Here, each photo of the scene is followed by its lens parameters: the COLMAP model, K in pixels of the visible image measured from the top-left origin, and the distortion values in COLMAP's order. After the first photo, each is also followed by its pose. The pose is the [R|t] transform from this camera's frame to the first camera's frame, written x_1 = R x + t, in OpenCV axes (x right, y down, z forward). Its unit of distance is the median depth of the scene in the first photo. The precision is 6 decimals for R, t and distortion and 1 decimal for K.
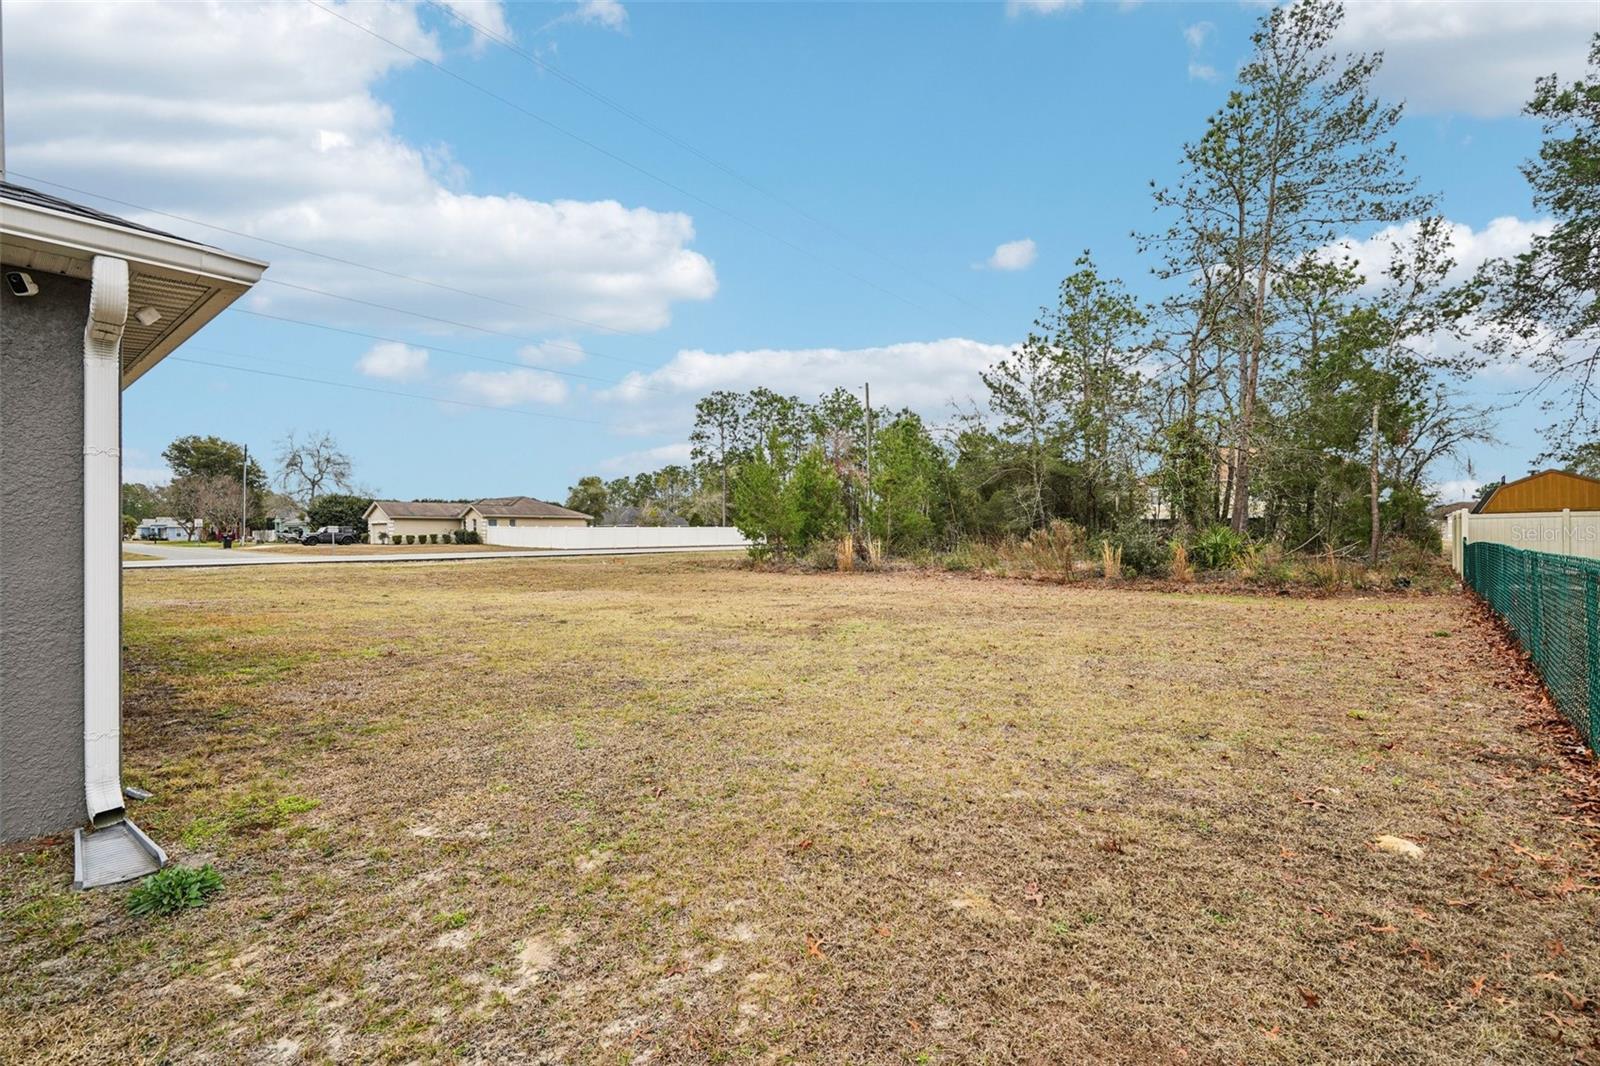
lens RADIAL K [[729.1, 0, 797.4], [0, 729.1, 536.9], [0, 0, 1]] dist [-0.002782, -0.000133]
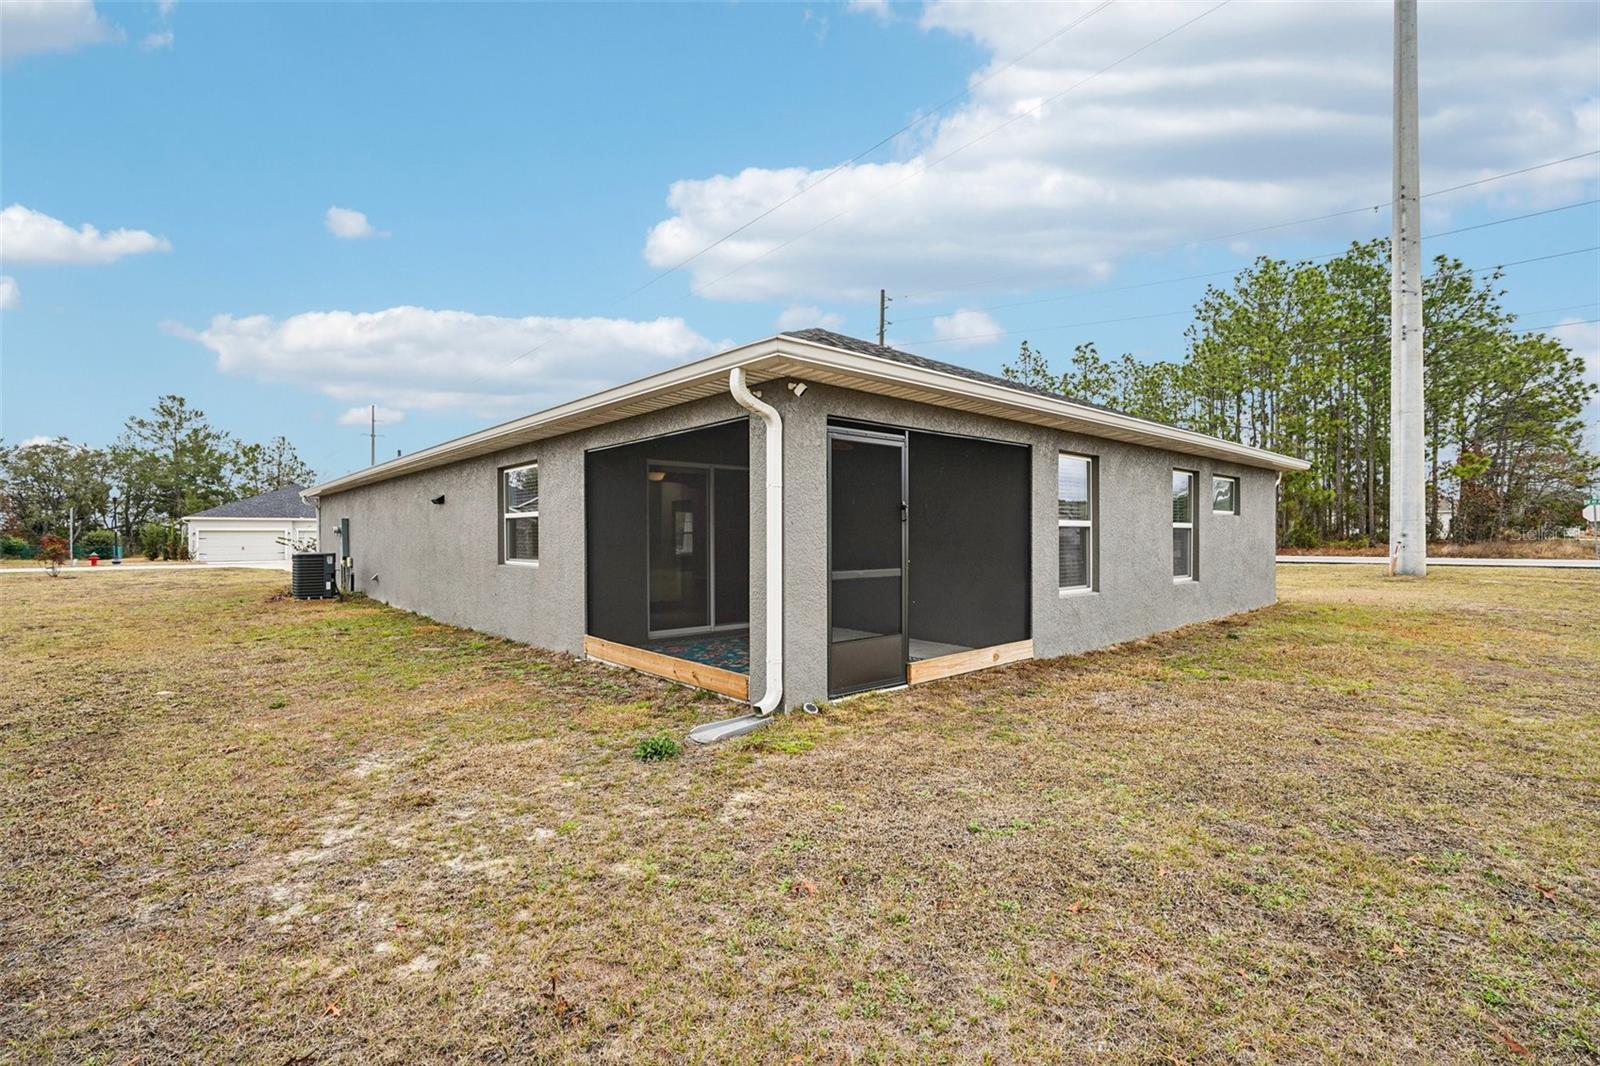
lens RADIAL K [[729.1, 0, 796.7], [0, 729.1, 534.1], [0, 0, 1]] dist [-0.002782, -0.000133]
pose [[-0.152941, 0.000935, -0.988235, 0.746379], [0.004782, 0.999989, 0.000207, -0.008030], [0.988224, -0.004694, -0.152944, 1.561869]]
